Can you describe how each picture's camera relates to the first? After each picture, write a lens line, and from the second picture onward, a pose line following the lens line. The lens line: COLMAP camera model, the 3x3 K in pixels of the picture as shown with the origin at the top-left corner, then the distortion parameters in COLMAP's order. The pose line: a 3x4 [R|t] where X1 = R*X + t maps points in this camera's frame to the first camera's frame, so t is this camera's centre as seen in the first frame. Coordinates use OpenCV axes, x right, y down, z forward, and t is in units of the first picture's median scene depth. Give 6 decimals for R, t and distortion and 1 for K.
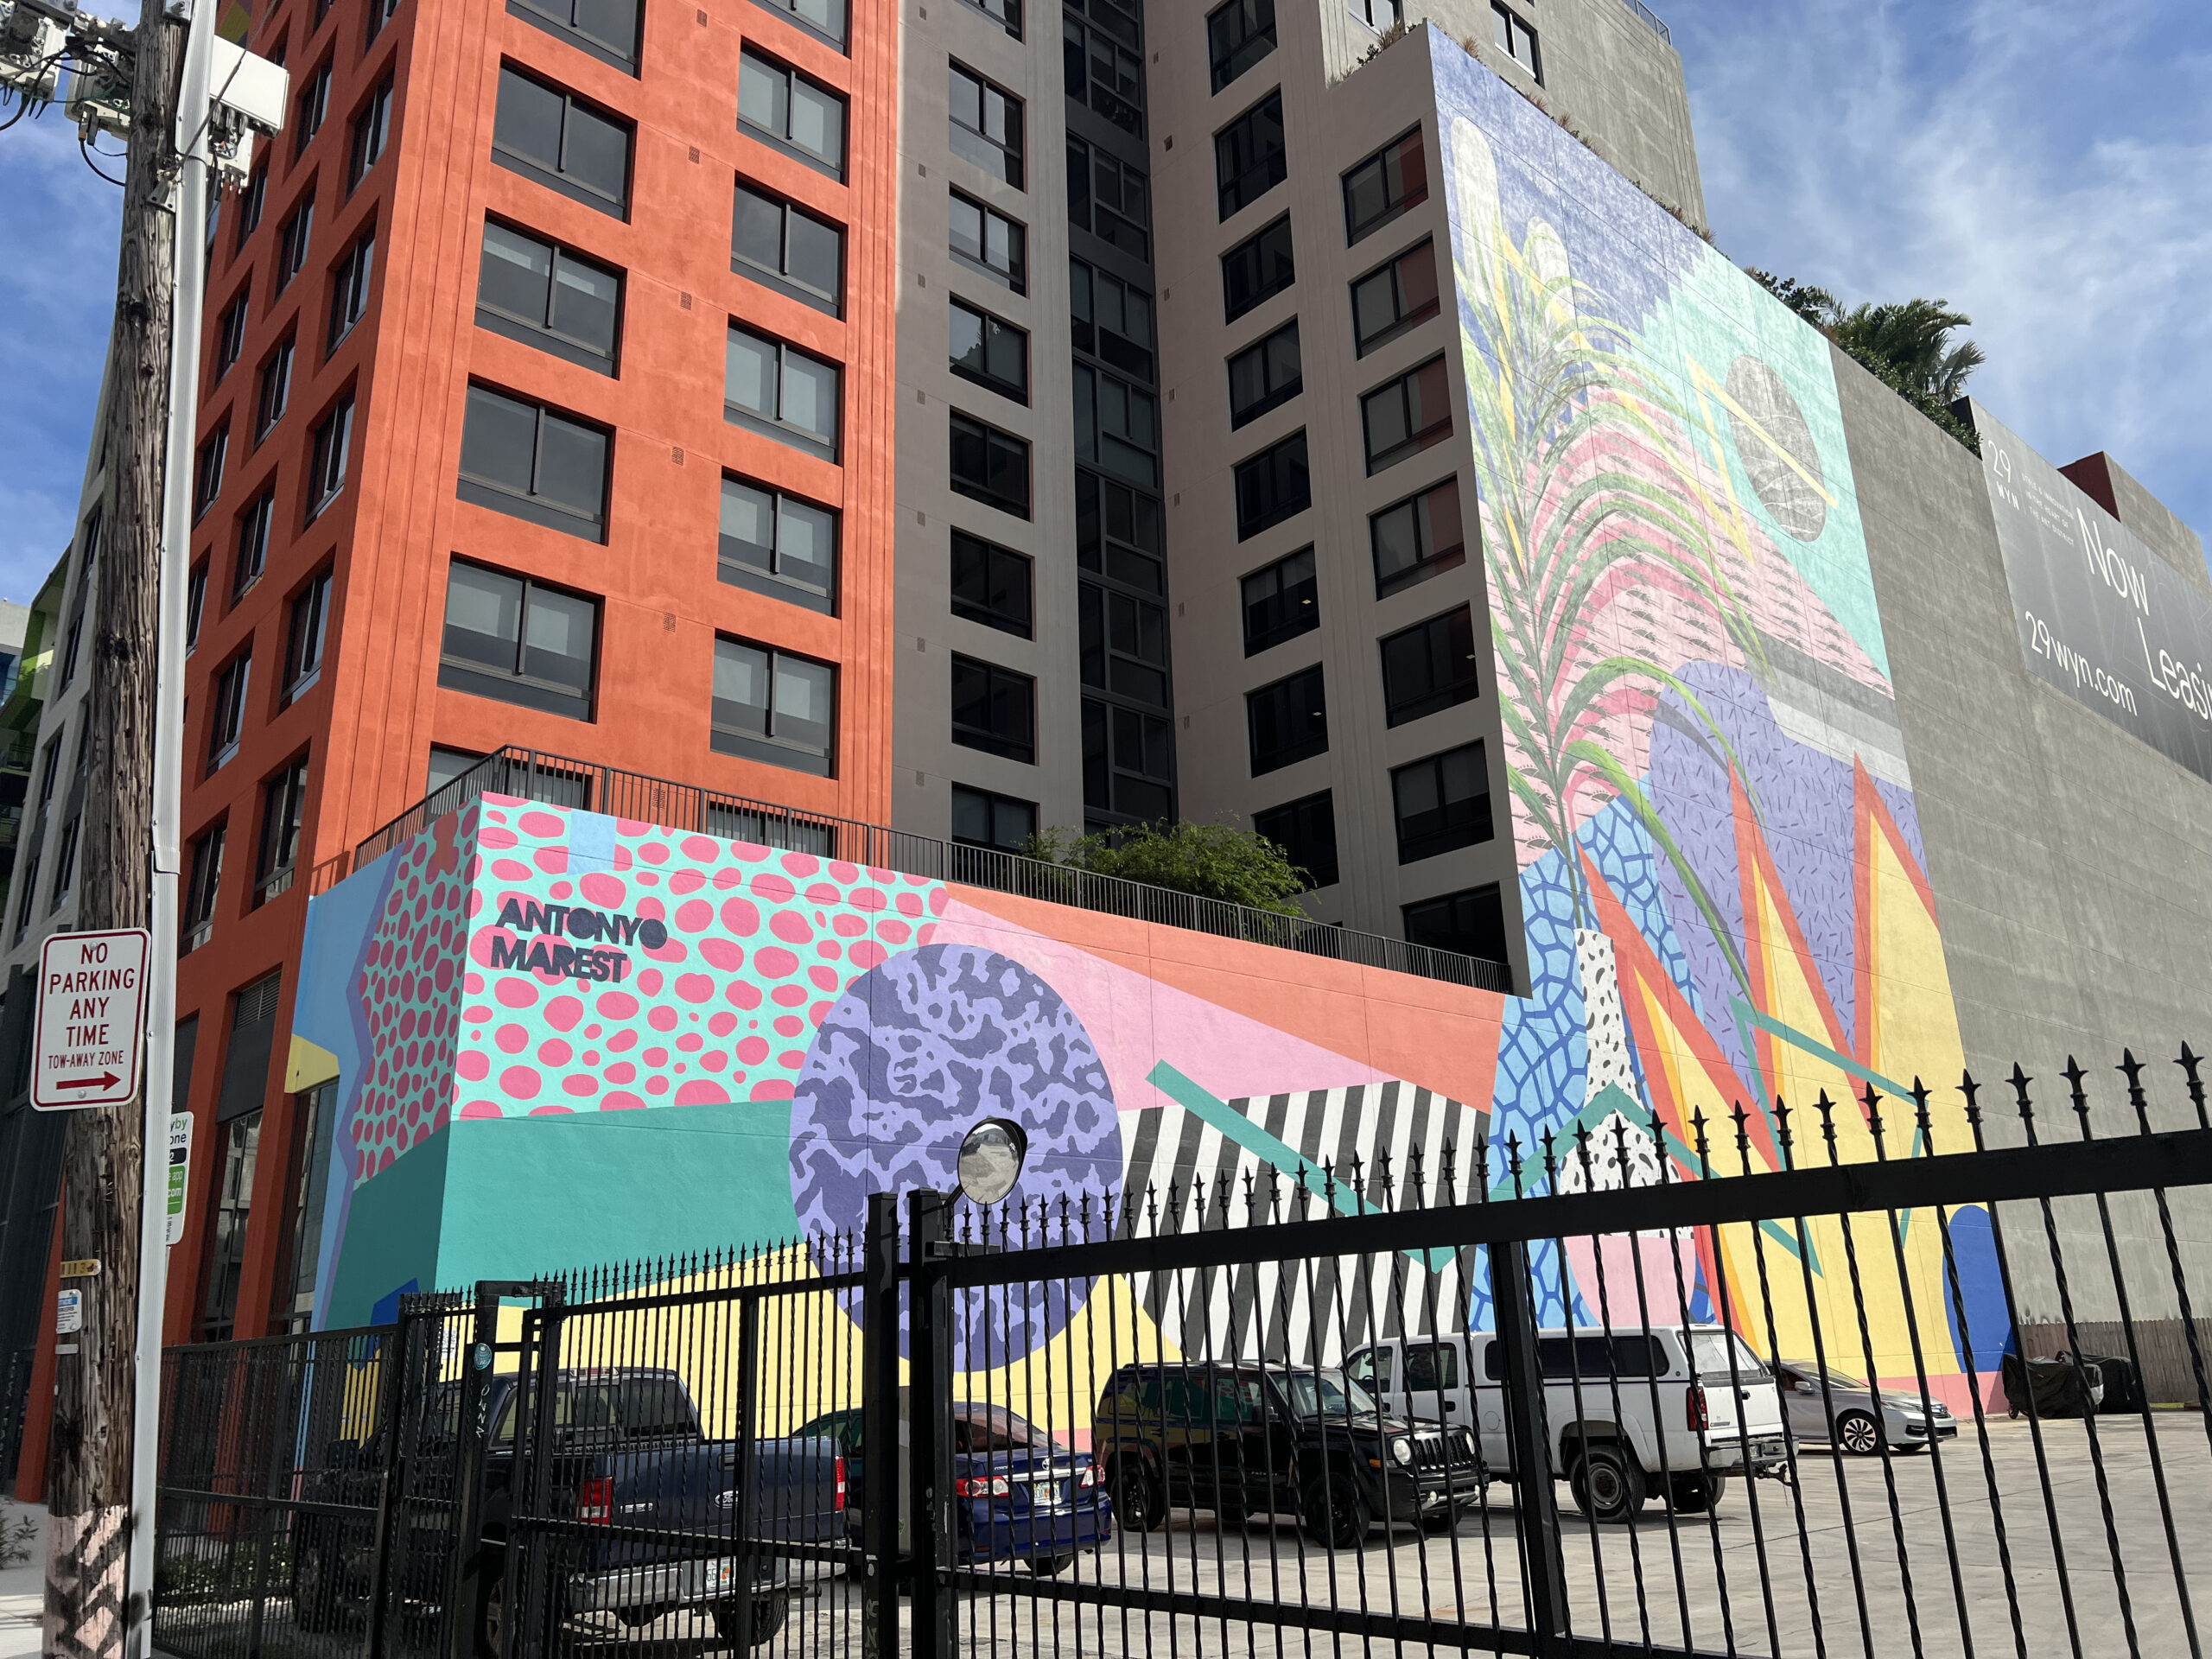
lens RADIAL K [[1629.5, 0, 1036.0], [0, 1629.5, 828.5], [0, 0, 1]] dist [0.008099, -0.000289]
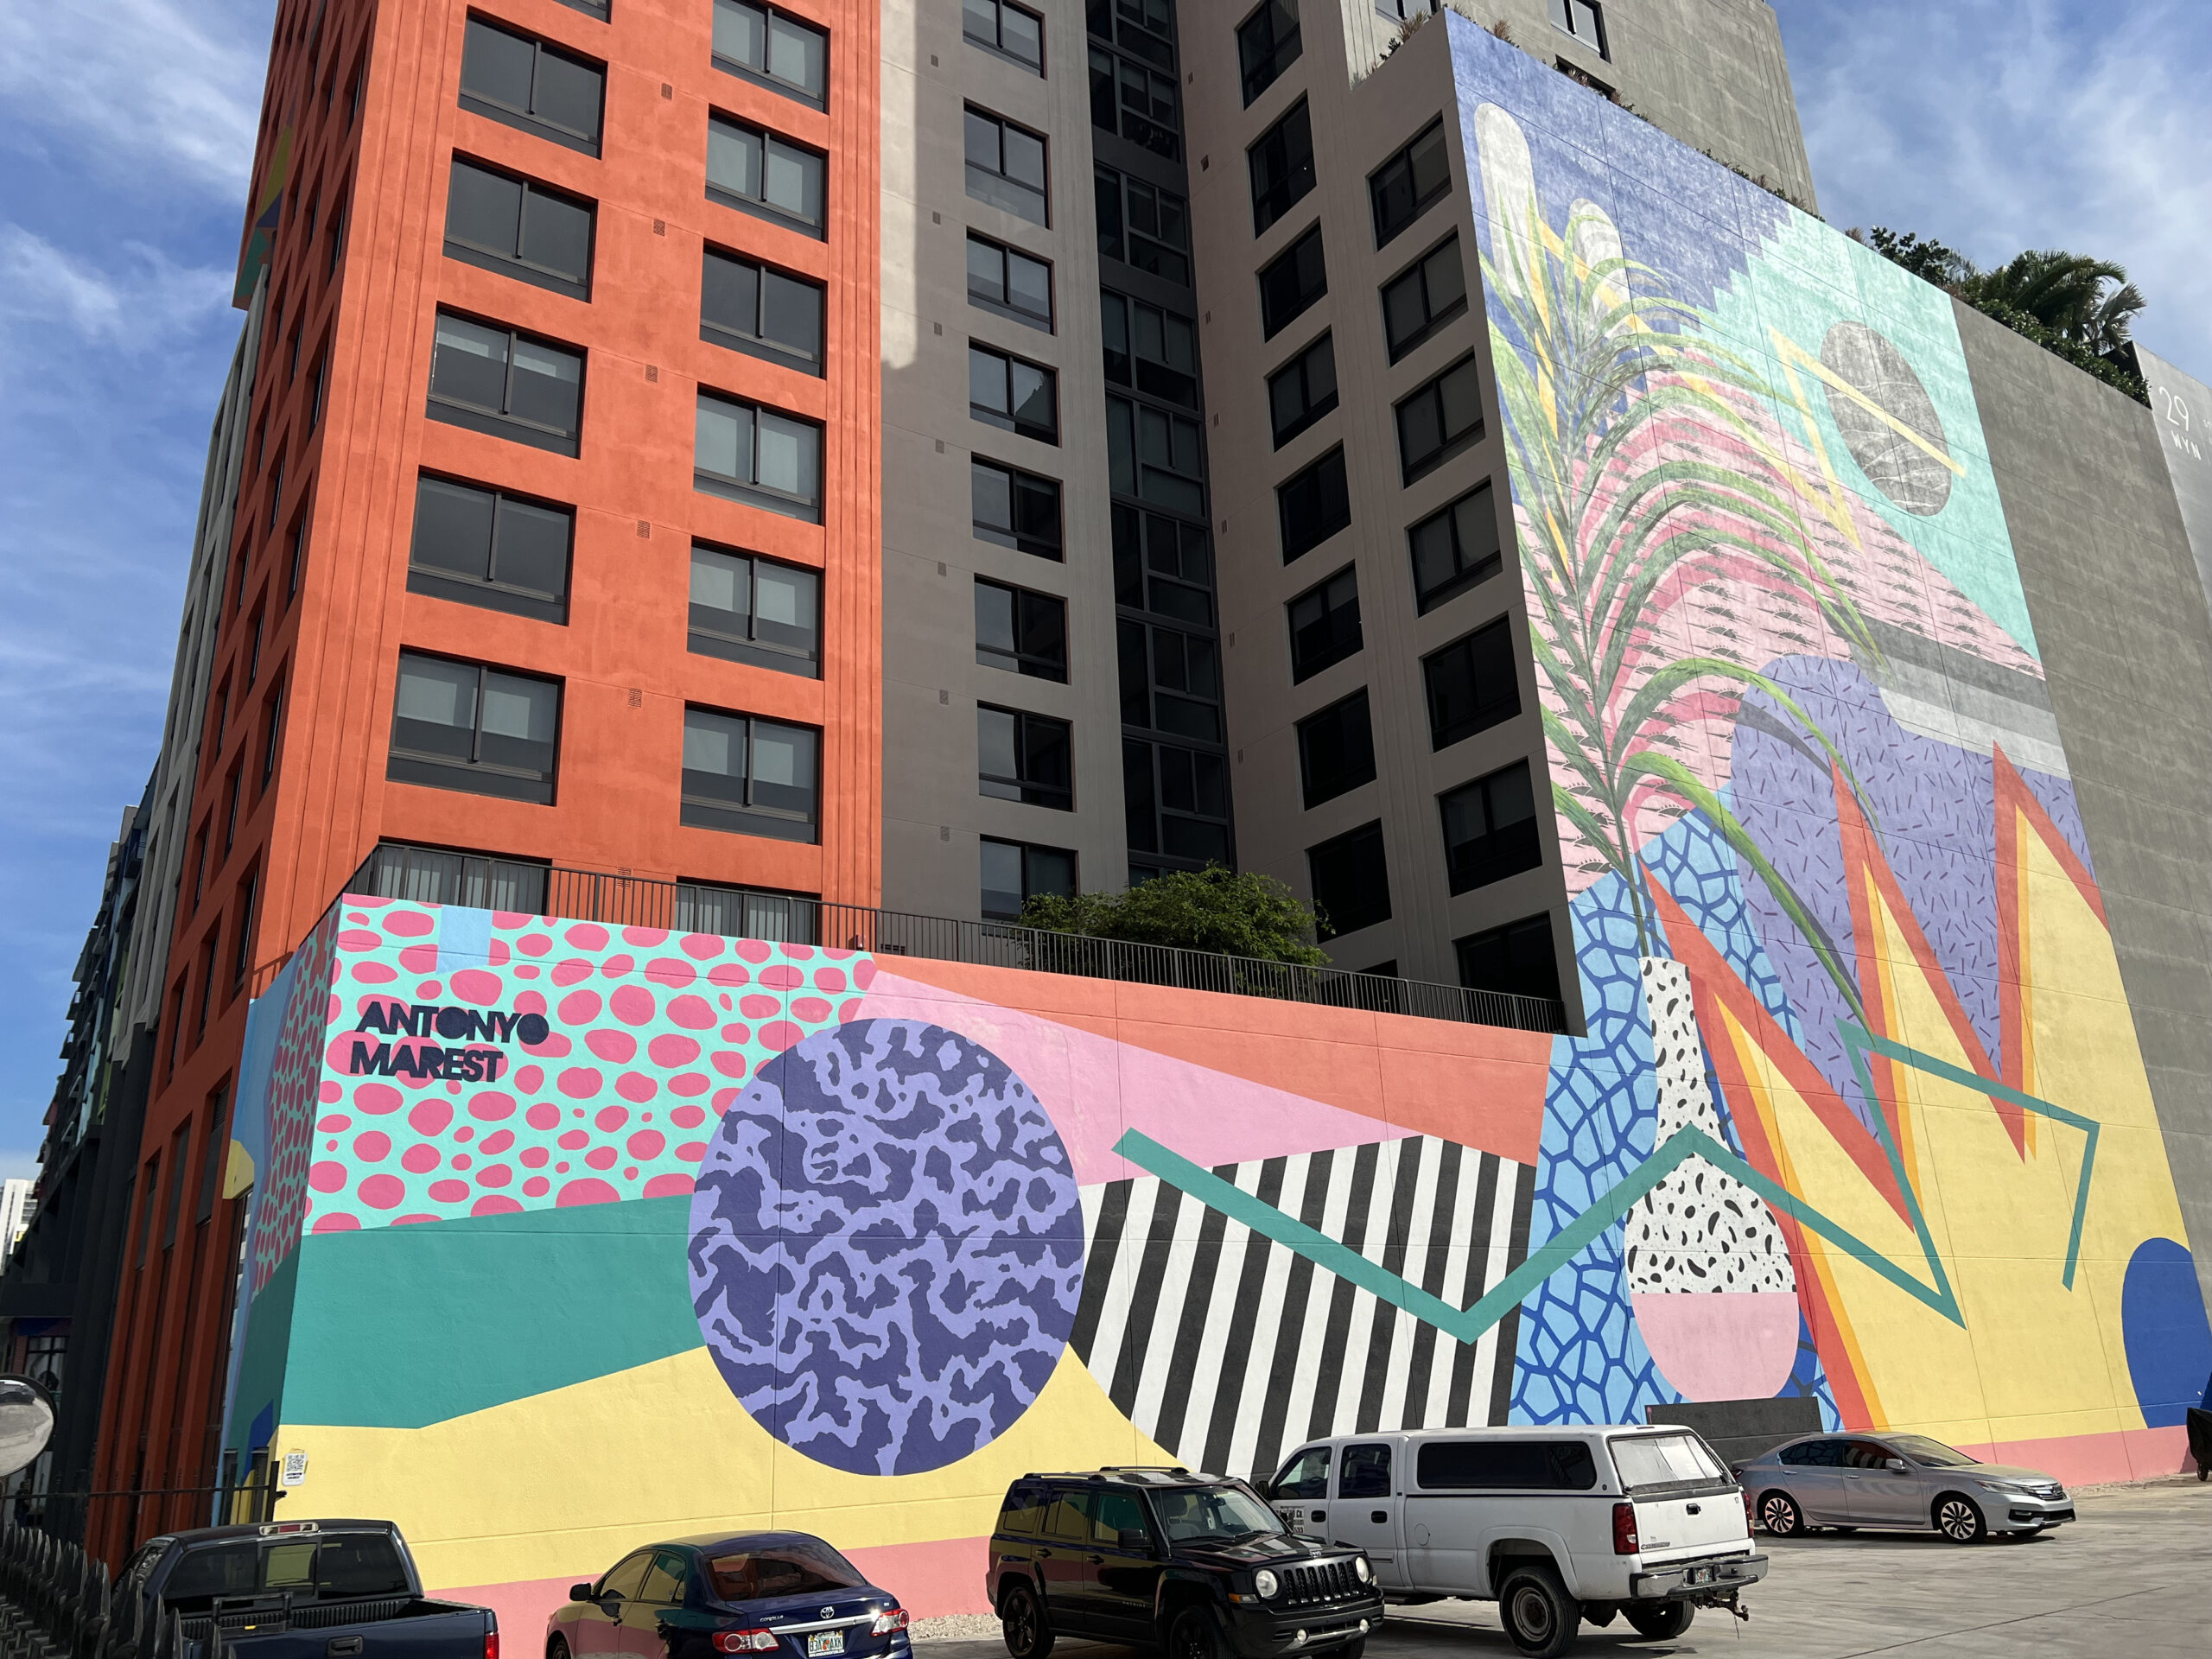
lens RADIAL K [[1629.5, 0, 1036.0], [0, 1629.5, 828.5], [0, 0, 1]] dist [0.008099, -0.000289]
pose [[0.991068, -0.059108, -0.119540, 0.105188], [0.056510, 0.998089, -0.025010, -0.007462], [0.120790, 0.018032, 0.992514, 0.041167]]
